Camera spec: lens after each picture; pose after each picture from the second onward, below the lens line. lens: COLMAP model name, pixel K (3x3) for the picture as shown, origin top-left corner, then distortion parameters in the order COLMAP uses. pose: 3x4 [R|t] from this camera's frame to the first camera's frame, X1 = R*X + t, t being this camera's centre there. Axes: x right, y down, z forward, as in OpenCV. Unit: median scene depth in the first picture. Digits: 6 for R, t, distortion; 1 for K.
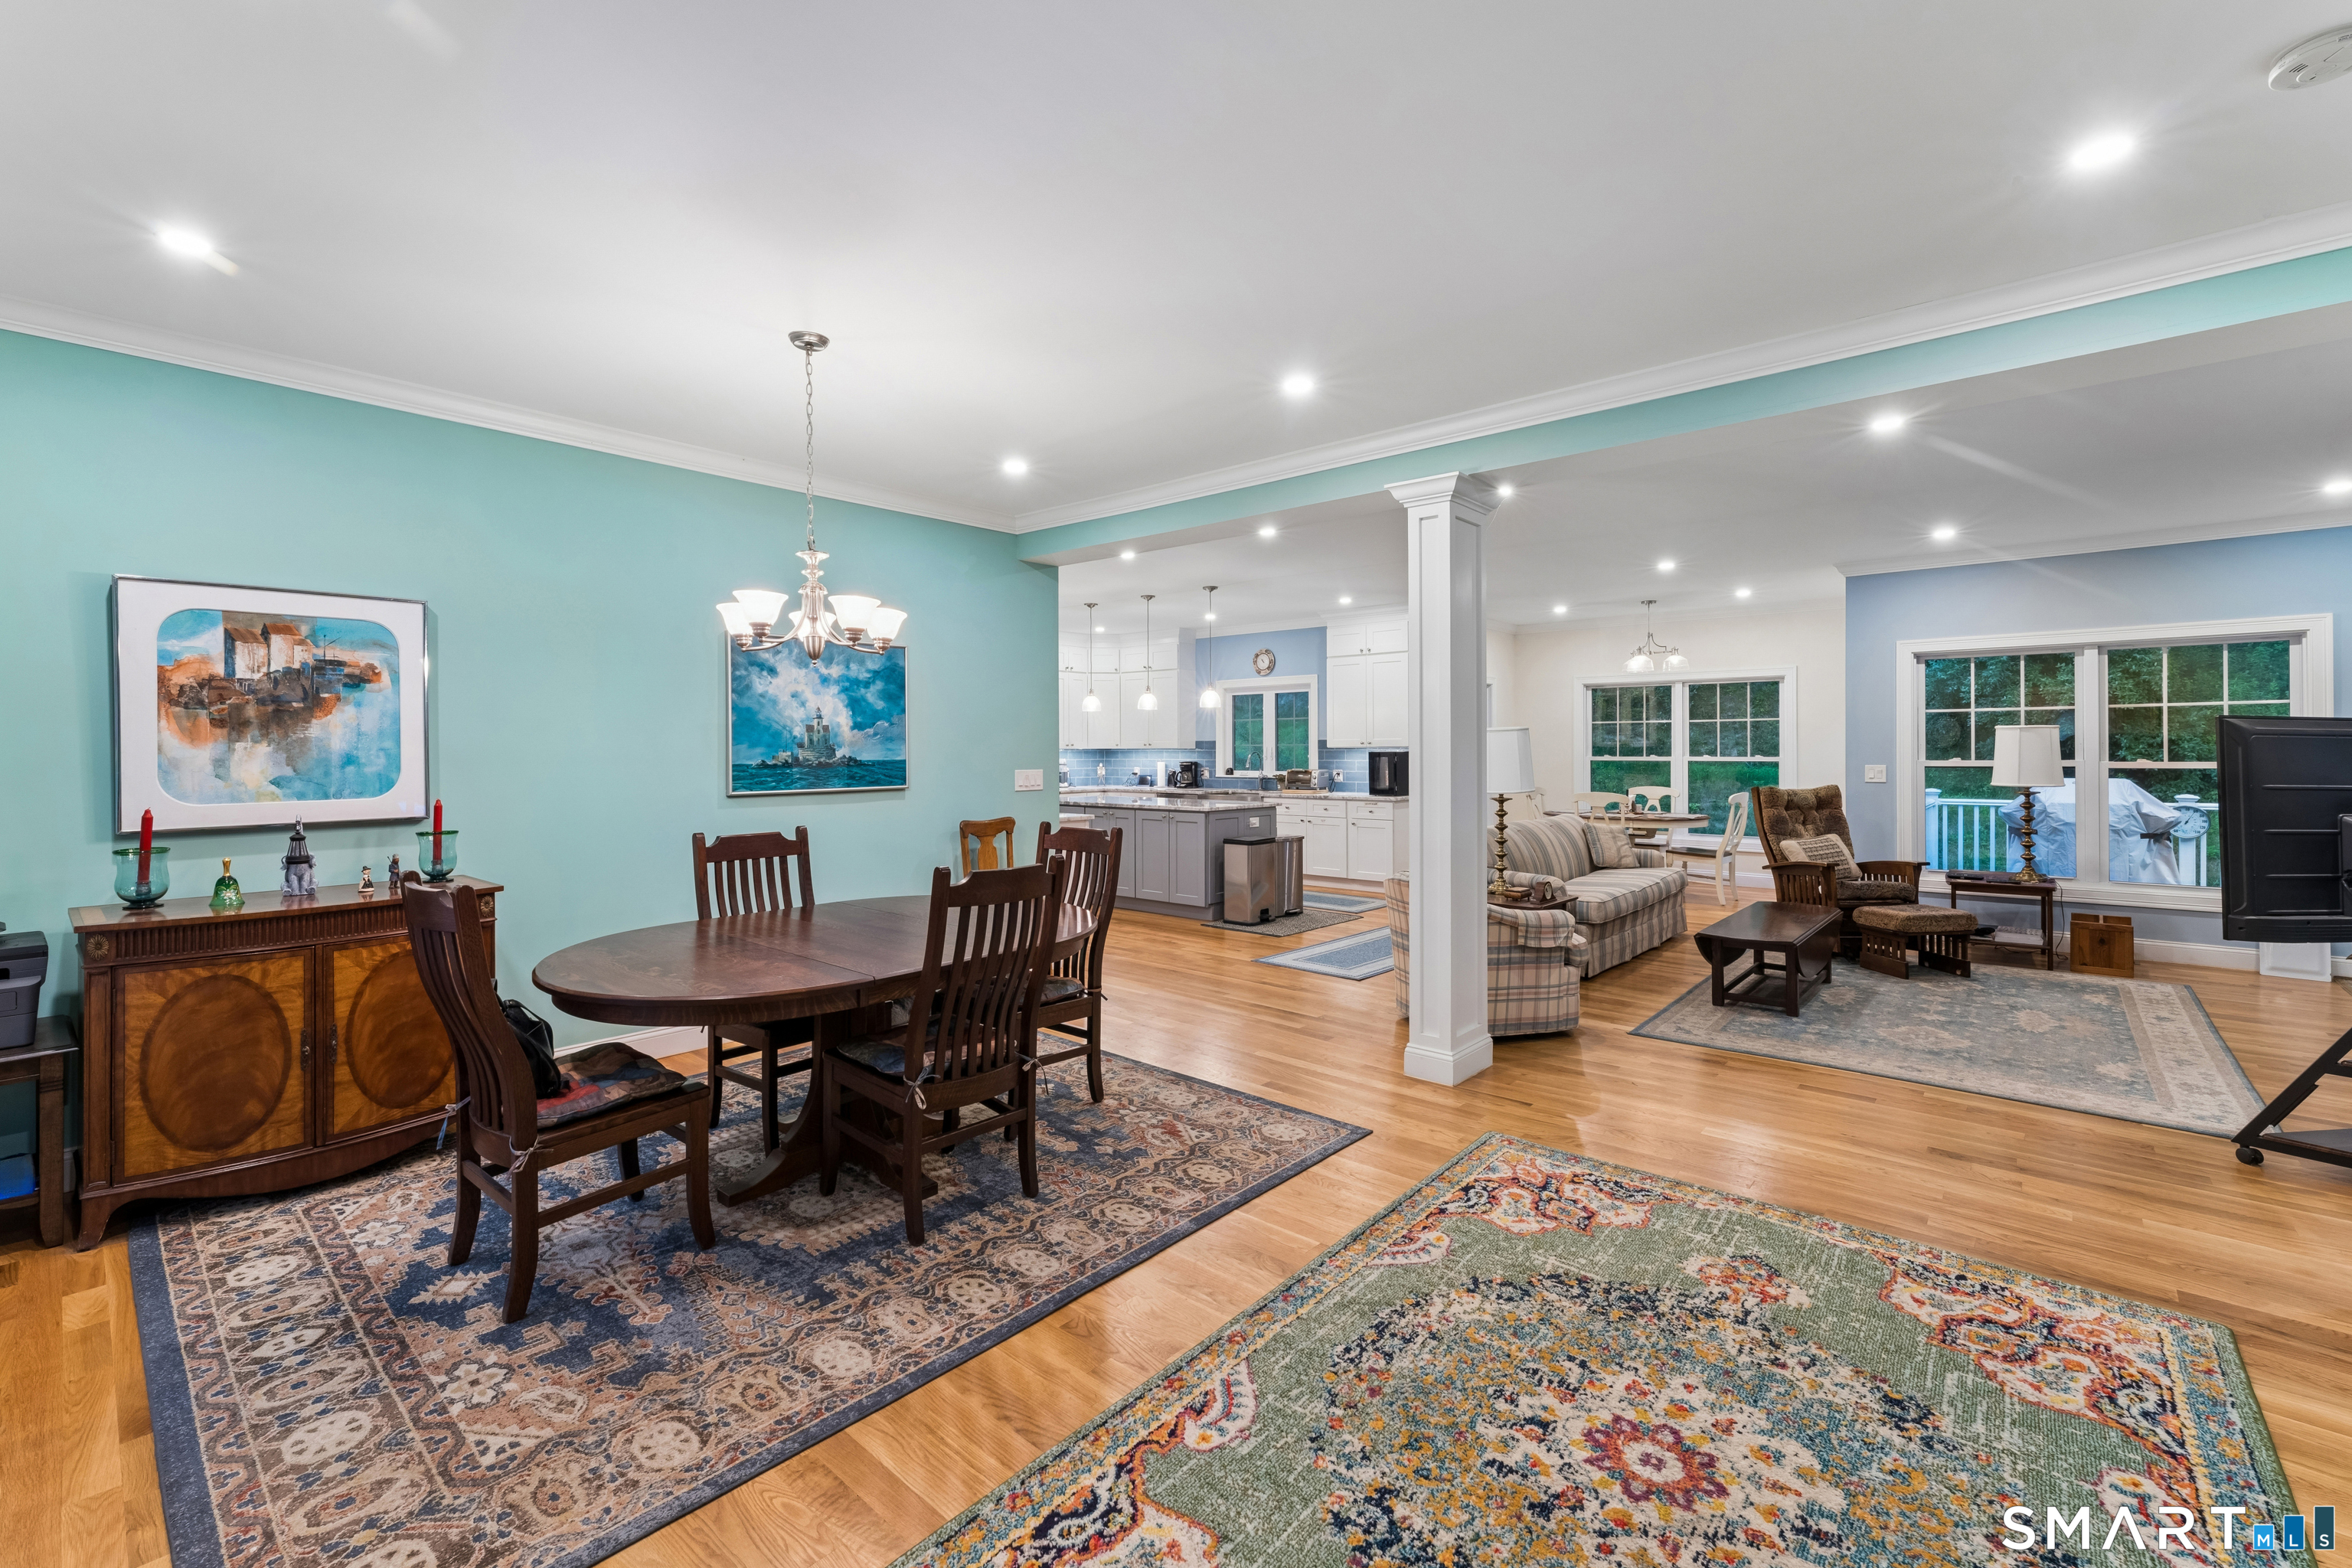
lens RADIAL K [[981.0, 0, 1165.9], [0, 981.0, 762.7], [0, 0, 1]] dist [-0.001298, -0.000381]
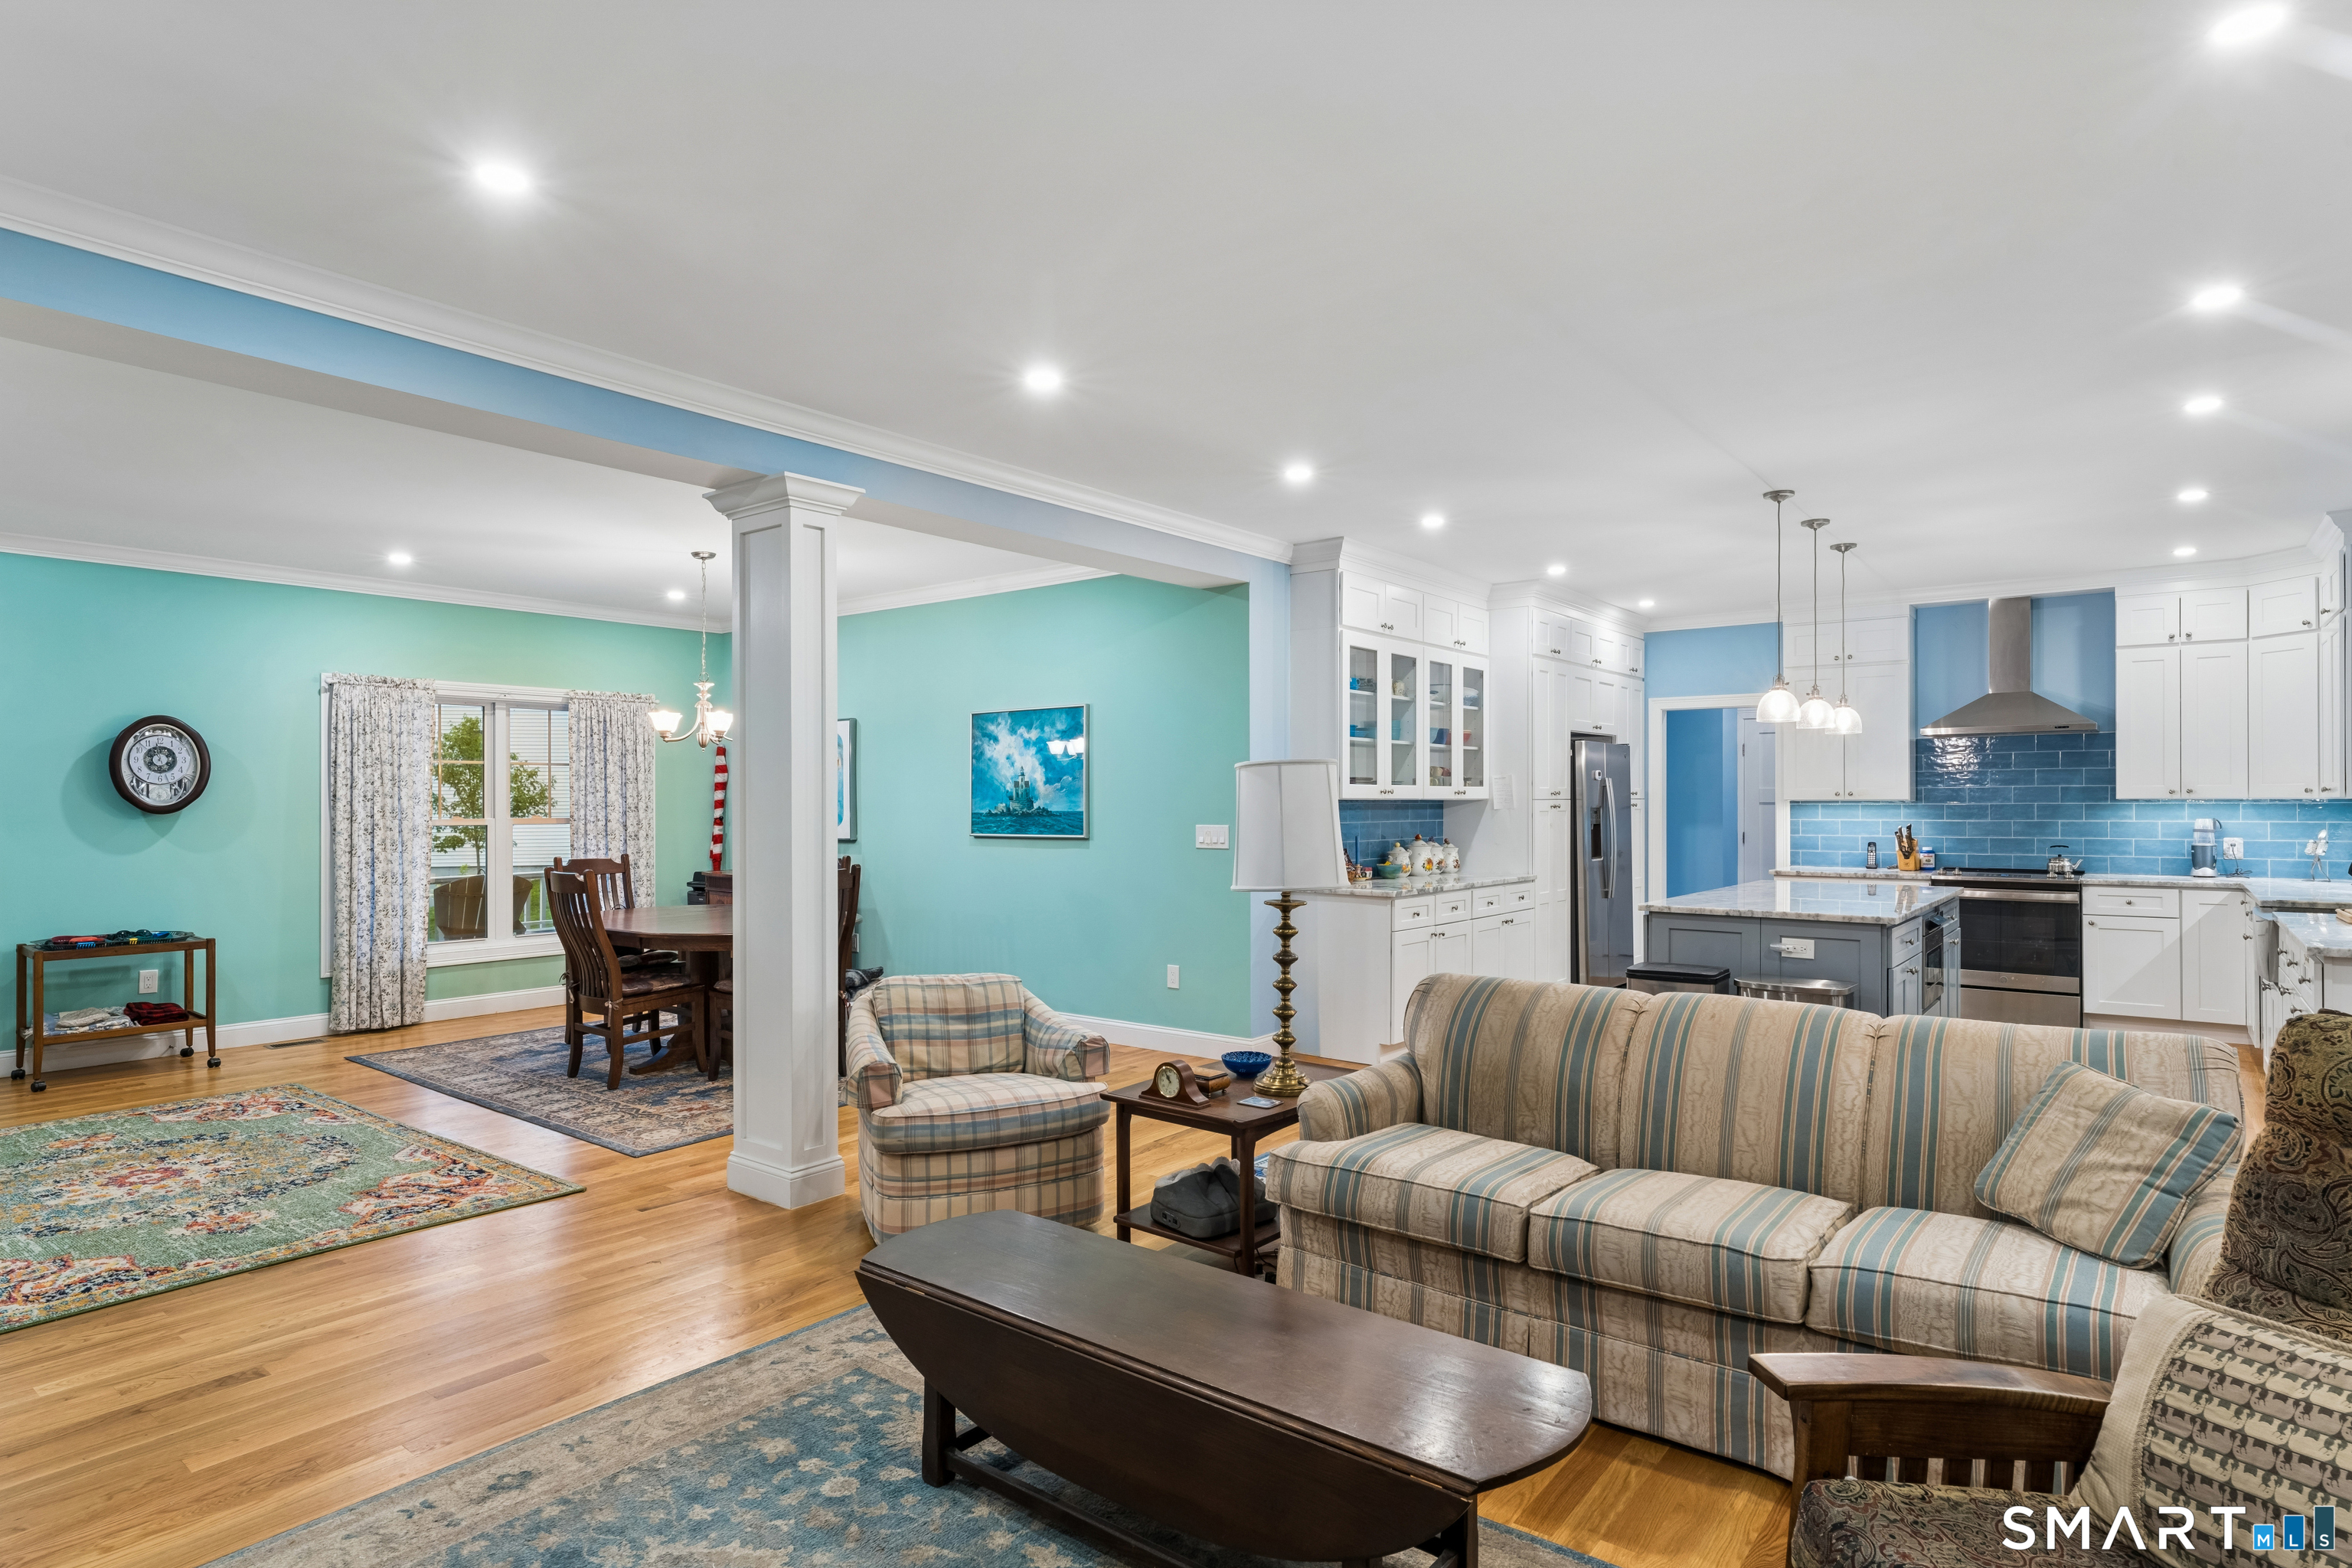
lens RADIAL K [[1255.5, 0, 1191.5], [0, 1255.5, 799.2], [0, 0, 1]] dist [-0.000690, 0.000346]
pose [[0.069461, -0.001376, -0.997584, 1.500495], [-0.012193, 0.999923, -0.002228, -0.019293], [0.997510, 0.012318, 0.069439, 1.391507]]
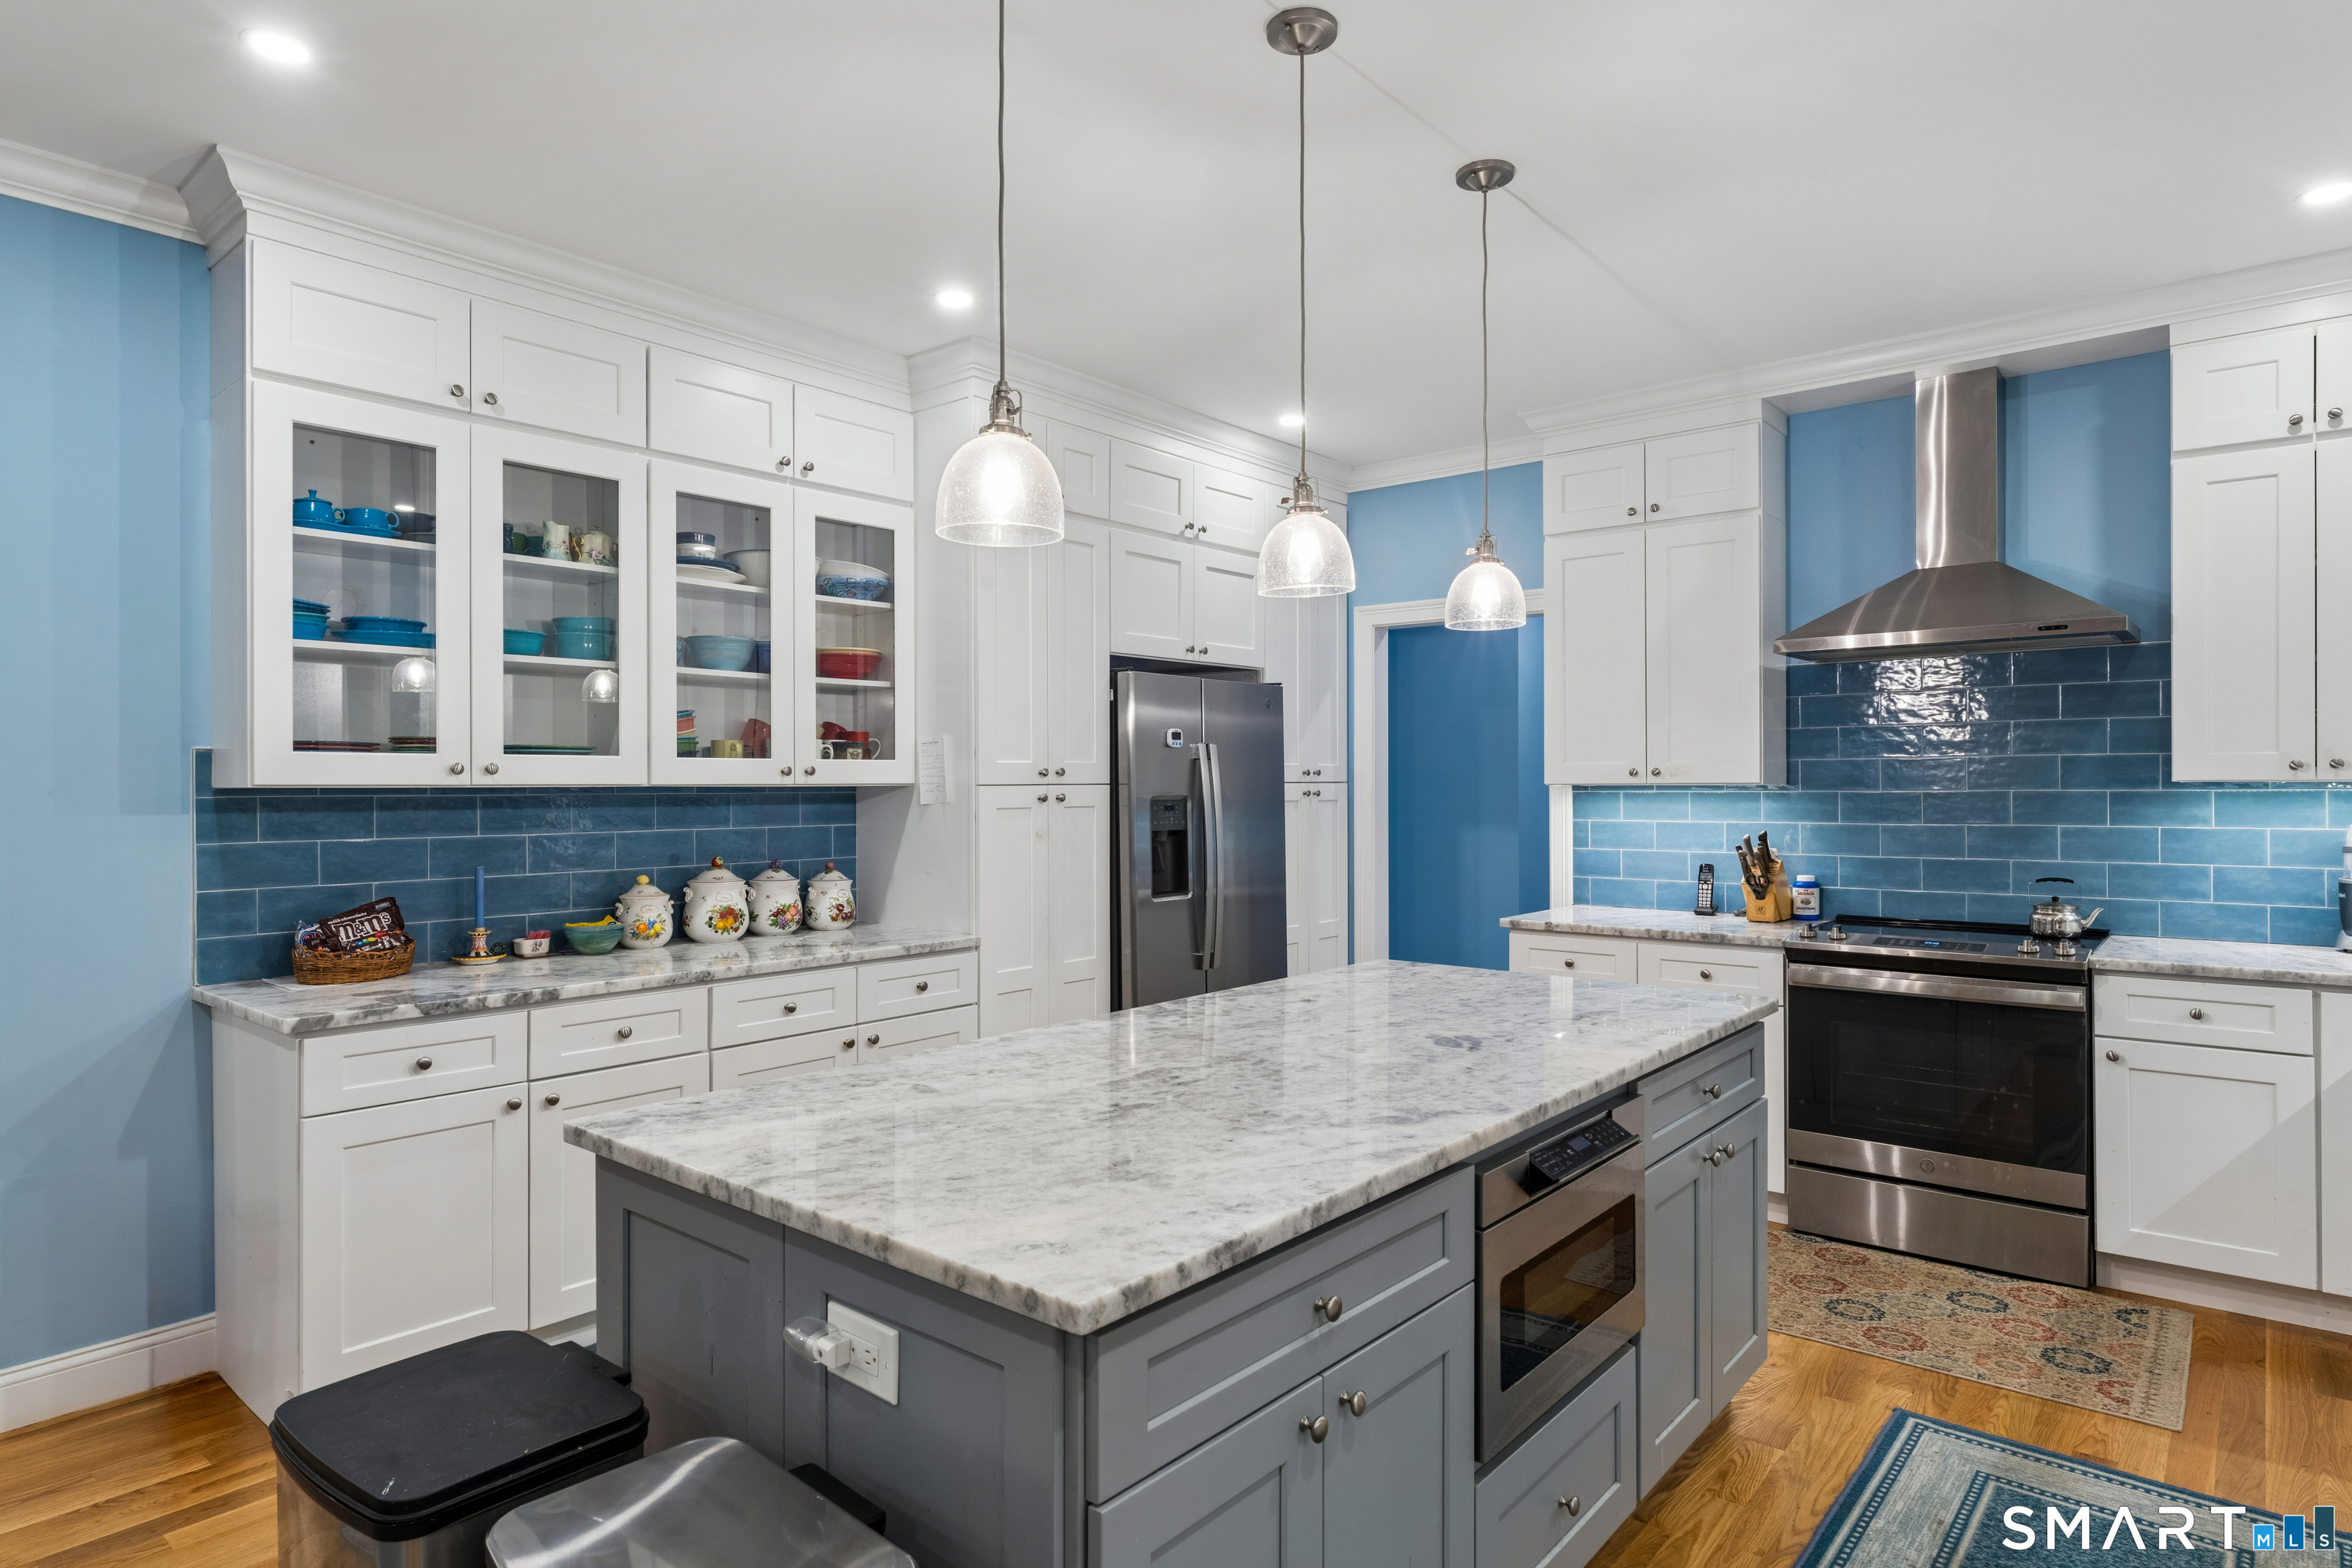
lens RADIAL K [[1314.4, 0, 1177.4], [0, 1314.4, 787.9], [0, 0, 1]] dist [-0.005509, -0.001154]
pose [[0.032706, 0.002887, -0.999461, 0.748023], [-0.009610, 0.999951, 0.002574, -0.029783], [0.999419, 0.009521, 0.032732, 2.058689]]
